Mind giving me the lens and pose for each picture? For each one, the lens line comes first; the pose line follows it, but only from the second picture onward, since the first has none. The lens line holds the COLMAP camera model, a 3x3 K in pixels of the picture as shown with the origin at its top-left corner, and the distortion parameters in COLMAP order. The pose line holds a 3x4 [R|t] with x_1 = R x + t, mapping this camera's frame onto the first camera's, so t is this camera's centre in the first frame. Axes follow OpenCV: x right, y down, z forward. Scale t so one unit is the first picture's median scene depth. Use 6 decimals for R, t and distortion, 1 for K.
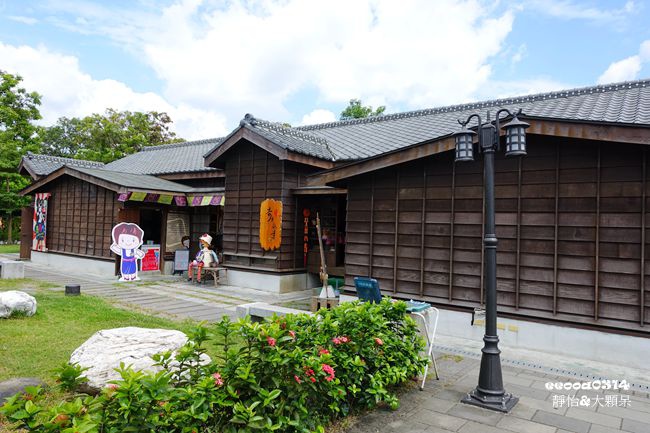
lens RADIAL K [[450.4, 0, 324.5], [0, 450.4, 216.9], [0, 0, 1]] dist [-0.004004, -0.001202]
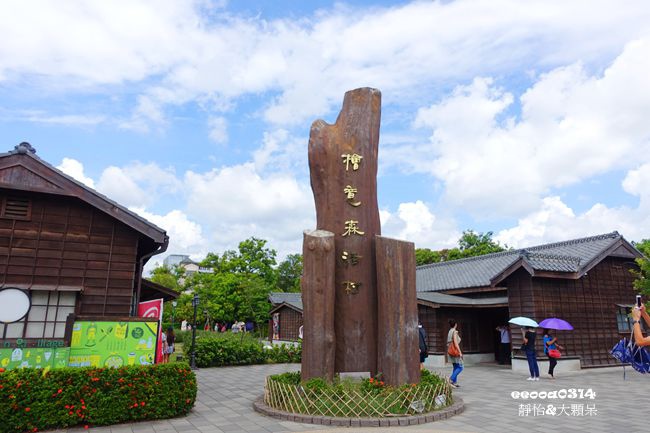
lens RADIAL K [[450.4, 0, 325.0], [0, 450.4, 216.6], [0, 0, 1]] dist [-0.004004, -0.001202]
pose [[0.891543, -0.141468, -0.430276, 0.297575], [0.046591, 0.973576, -0.223558, -0.003208], [0.450533, 0.179265, 0.874577, -0.450039]]
